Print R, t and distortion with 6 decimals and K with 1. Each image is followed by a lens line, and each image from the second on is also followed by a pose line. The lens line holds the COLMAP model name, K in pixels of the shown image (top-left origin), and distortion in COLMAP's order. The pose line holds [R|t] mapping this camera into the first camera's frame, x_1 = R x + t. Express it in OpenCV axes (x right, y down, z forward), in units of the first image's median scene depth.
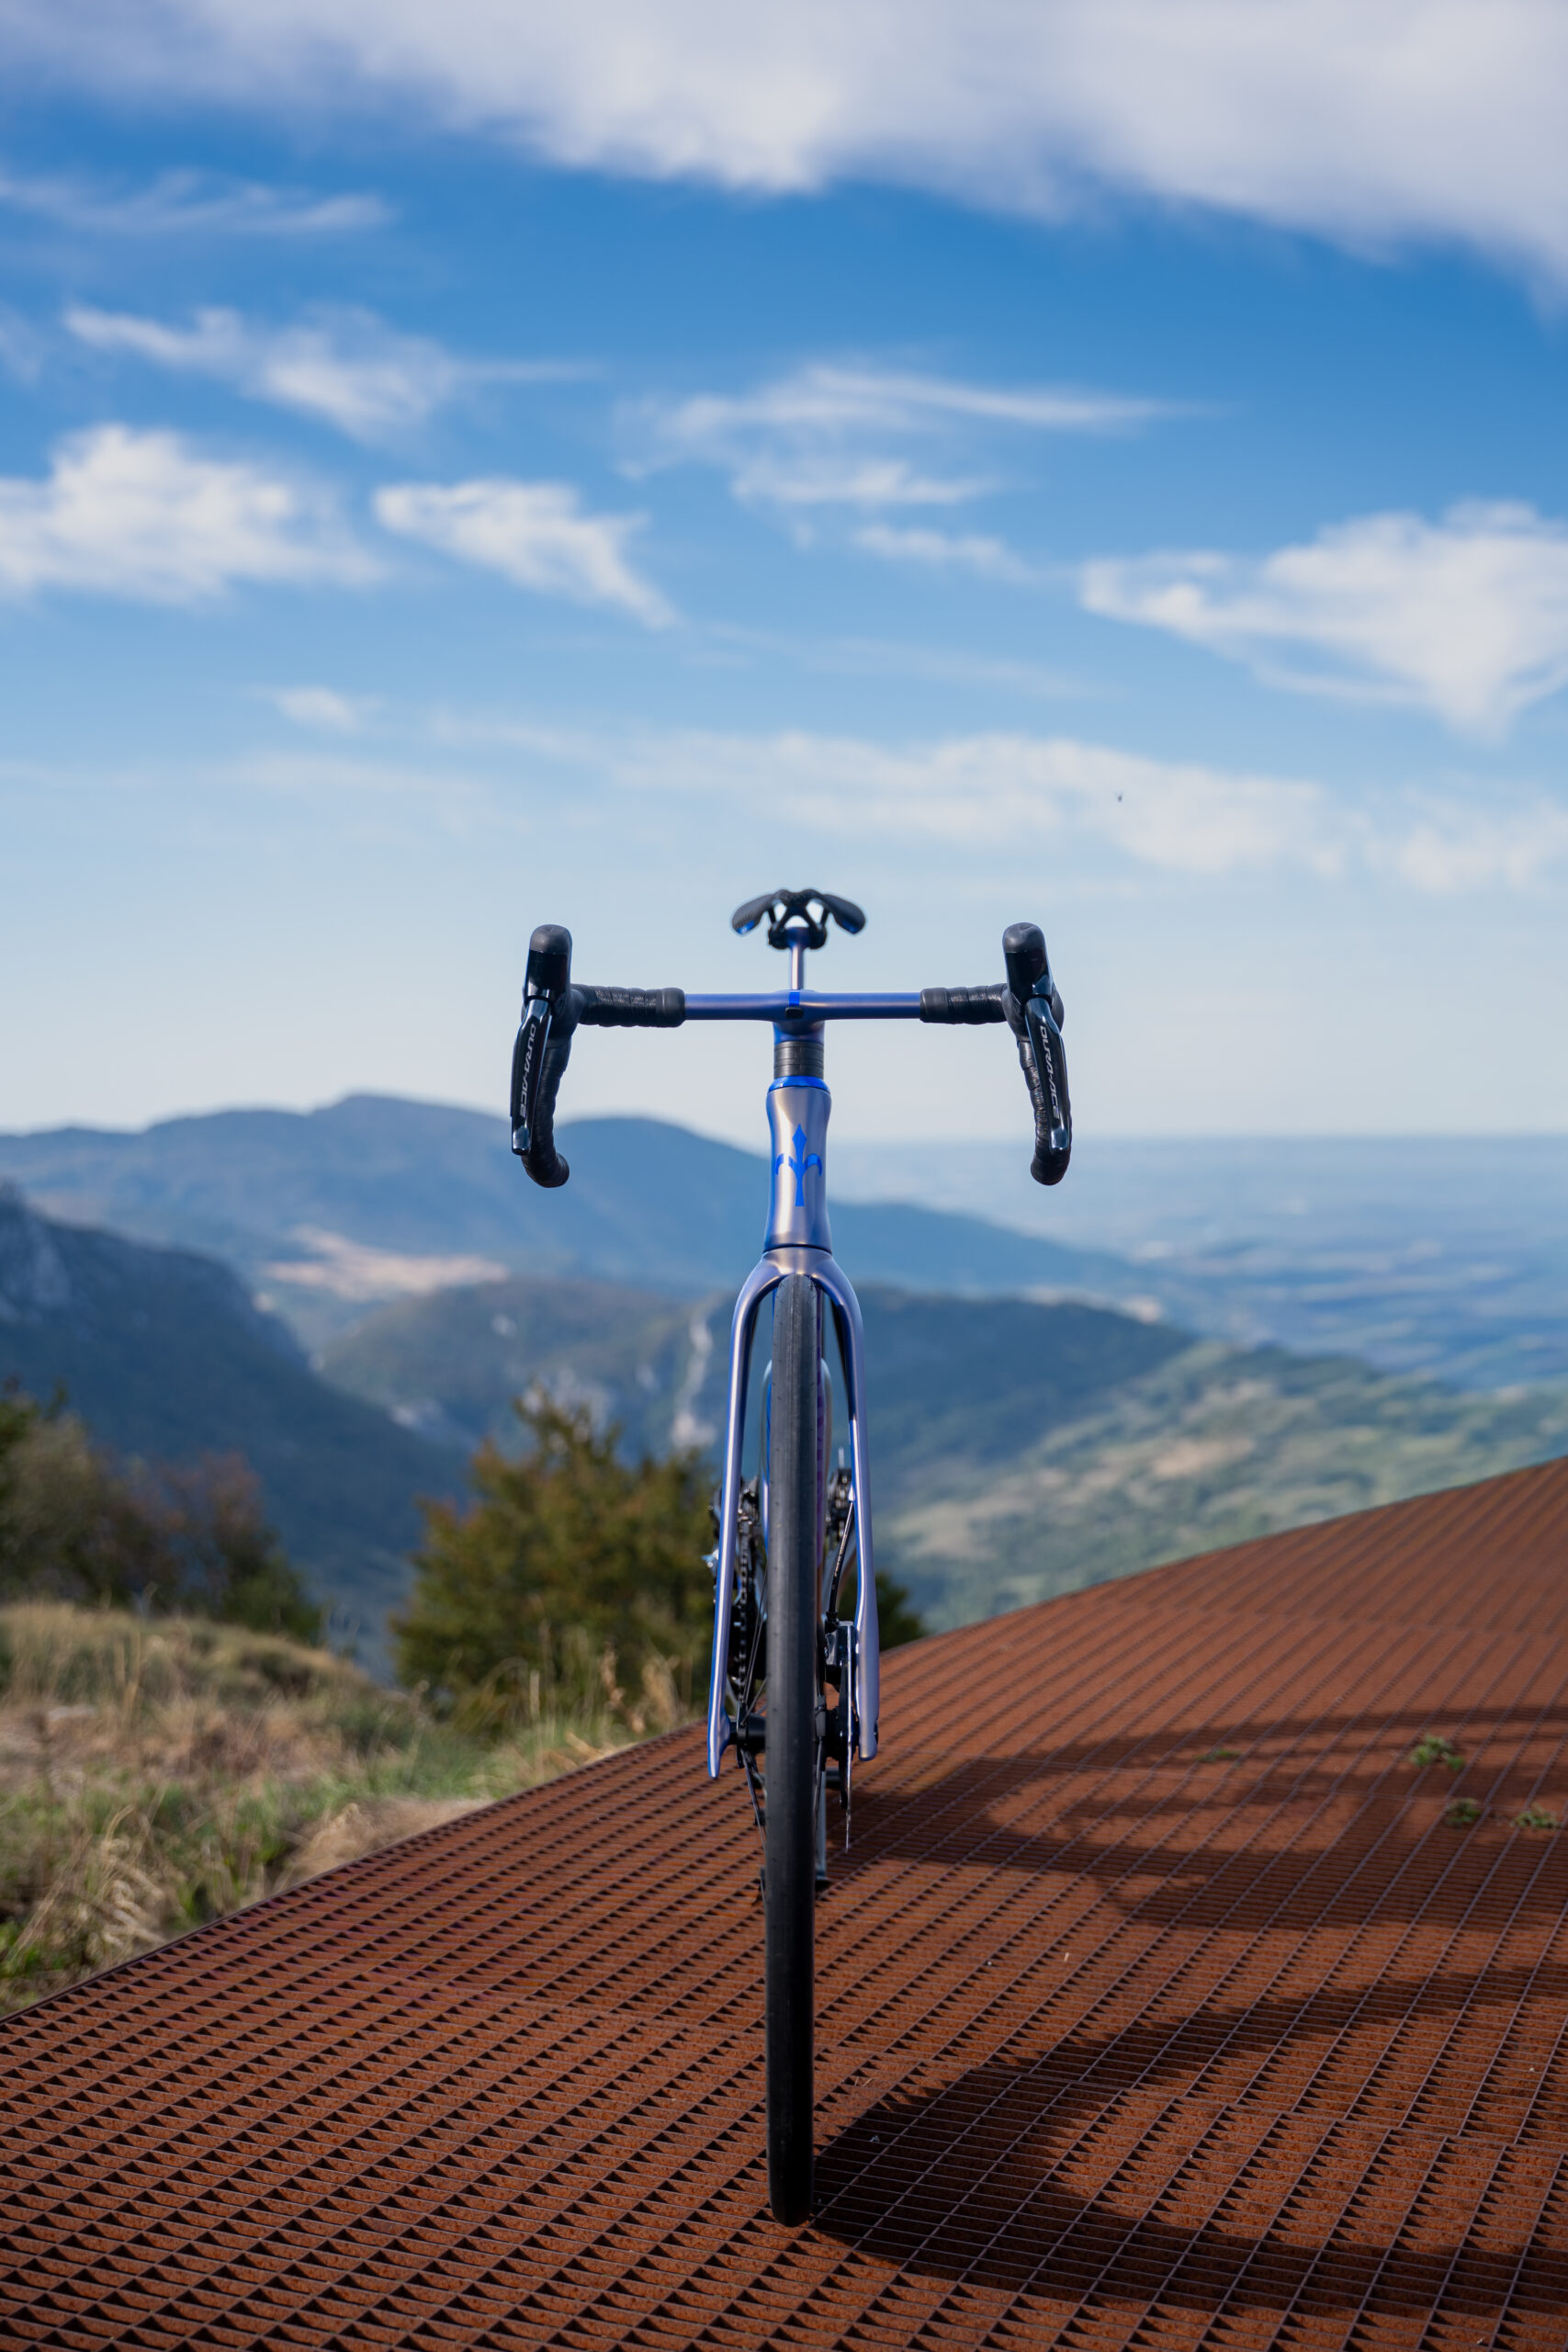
lens RADIAL K [[2779.8, 0, 775.4], [0, 2779.8, 1187.9], [0, 0, 1]] dist [-0.002163, 0.000000]
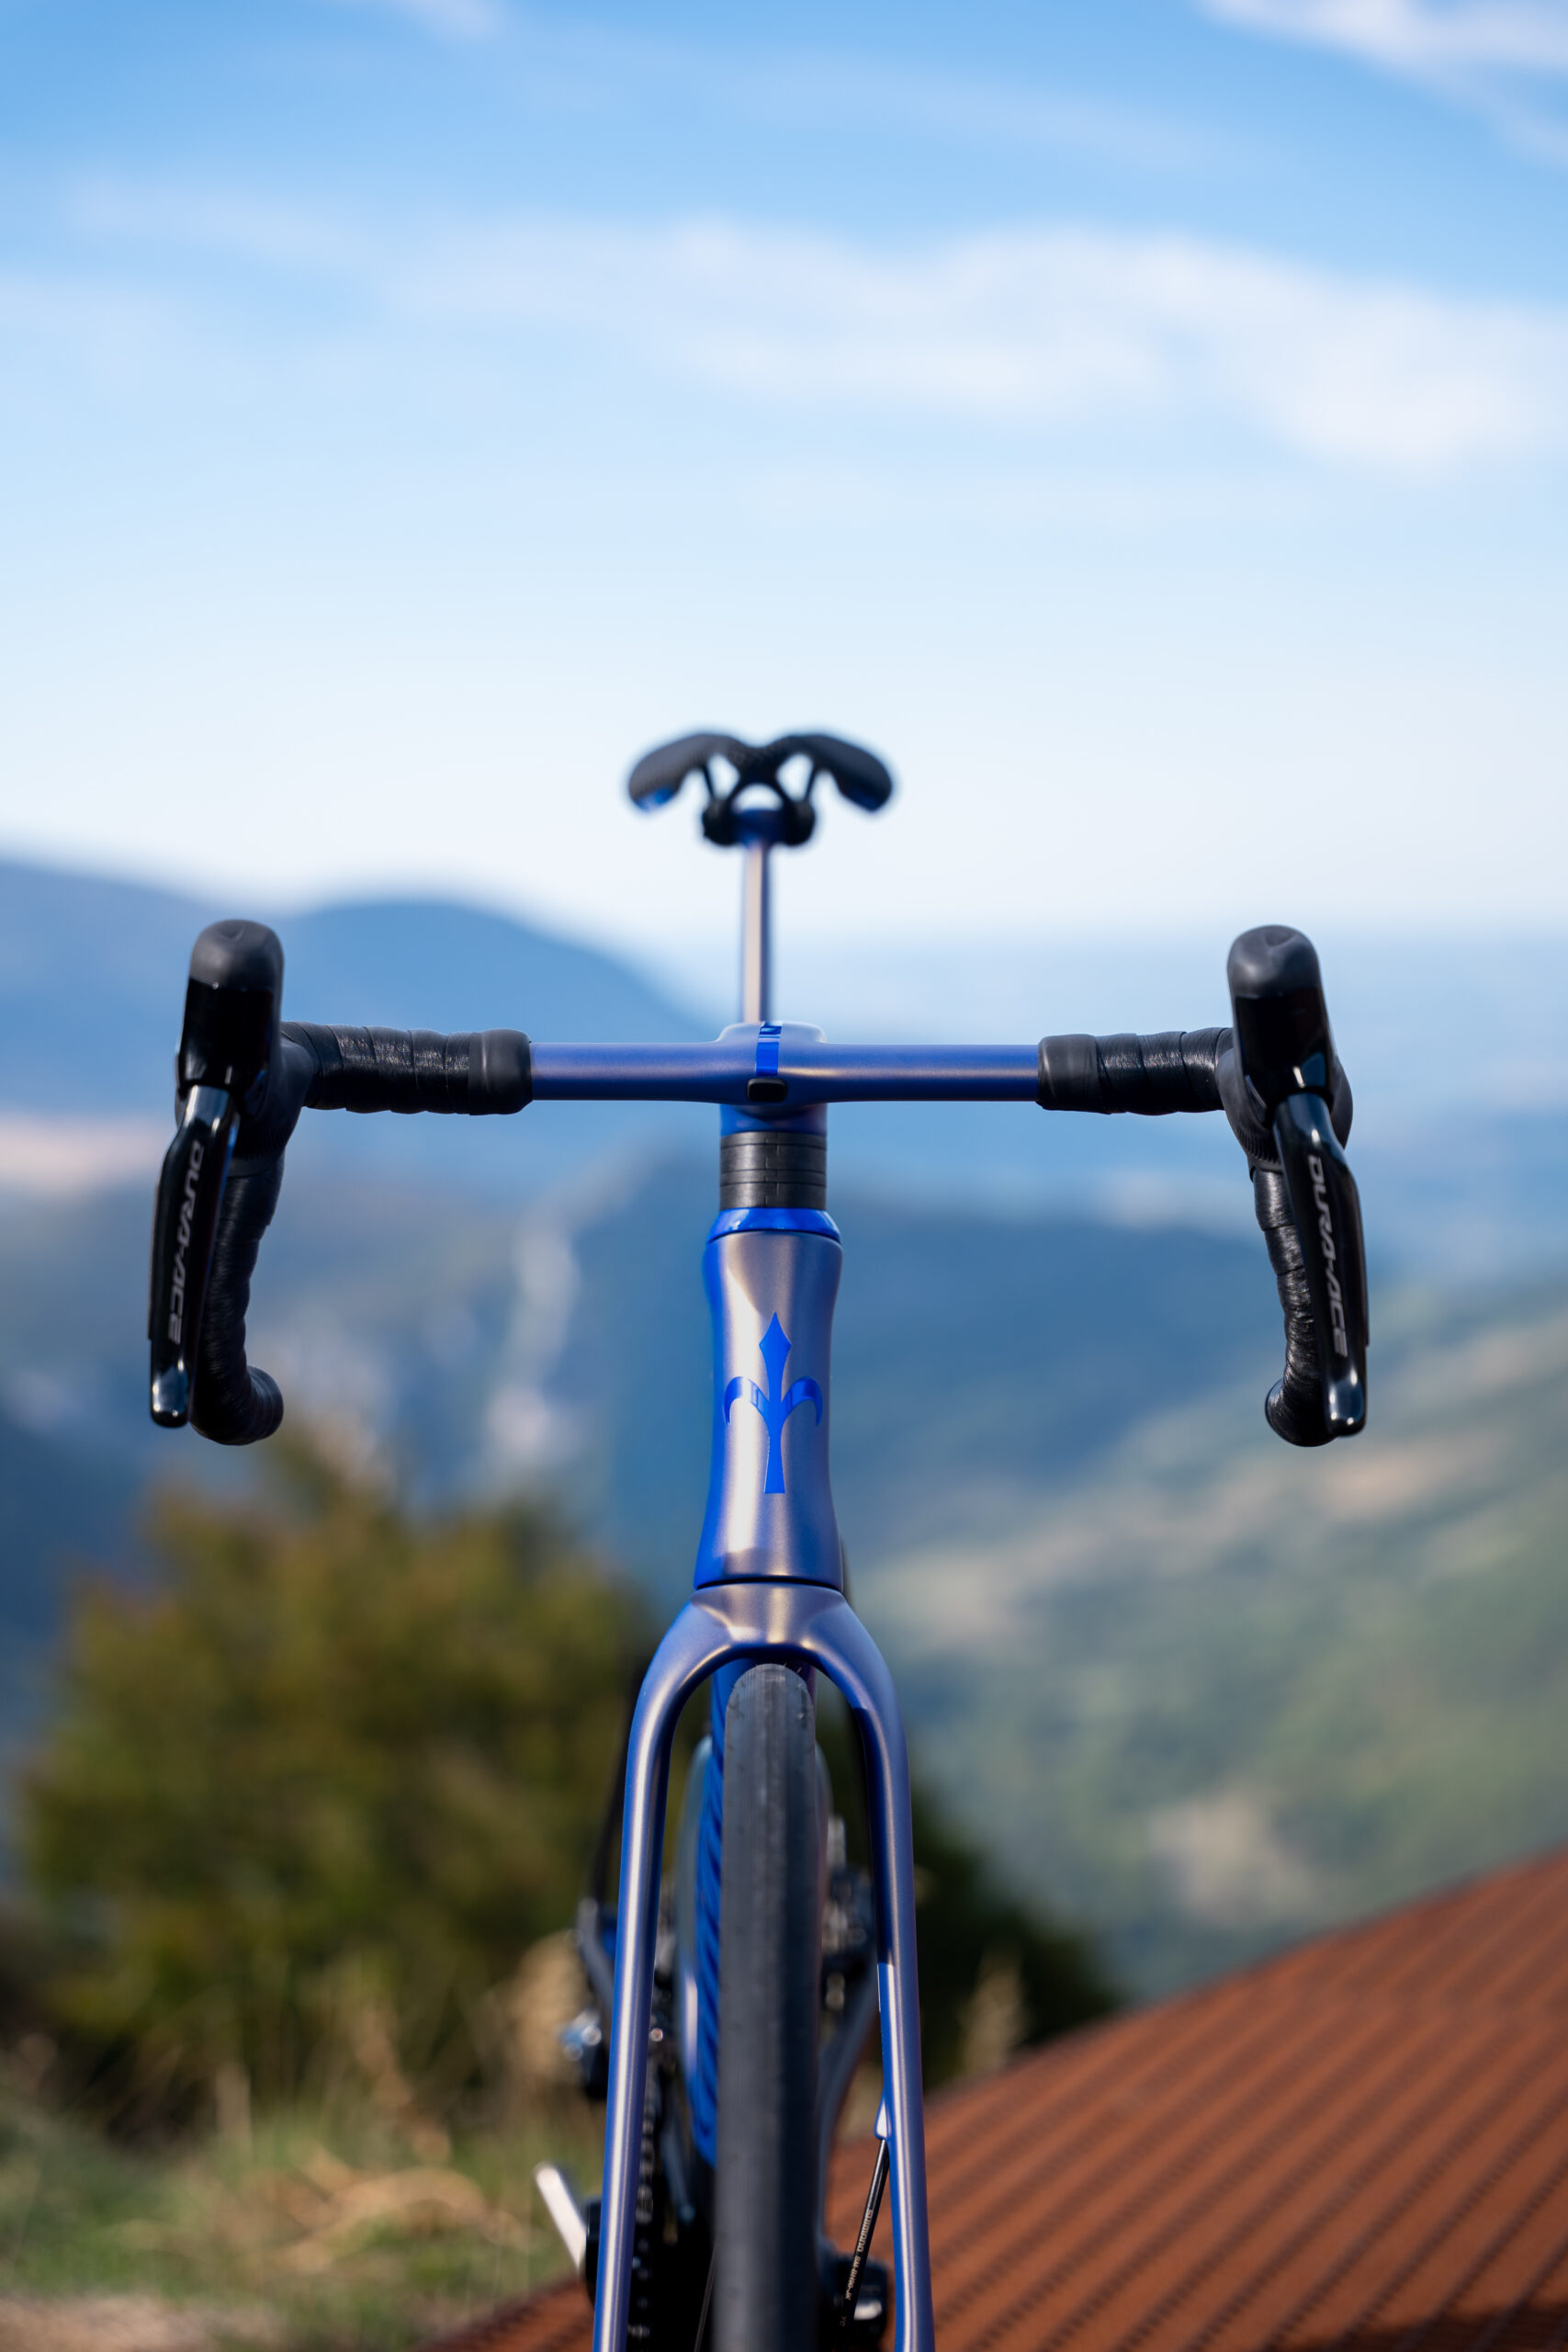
lens RADIAL K [[4729.7, 0, 791.5], [0, 4729.7, 1170.2], [0, 0, 1]] dist [-0.025527, 0.000000]
pose [[0.999694, 0.006154, 0.023961, -0.007902], [-0.006977, 0.999384, 0.034399, -0.076180], [-0.023735, -0.034555, 0.999121, 0.209664]]
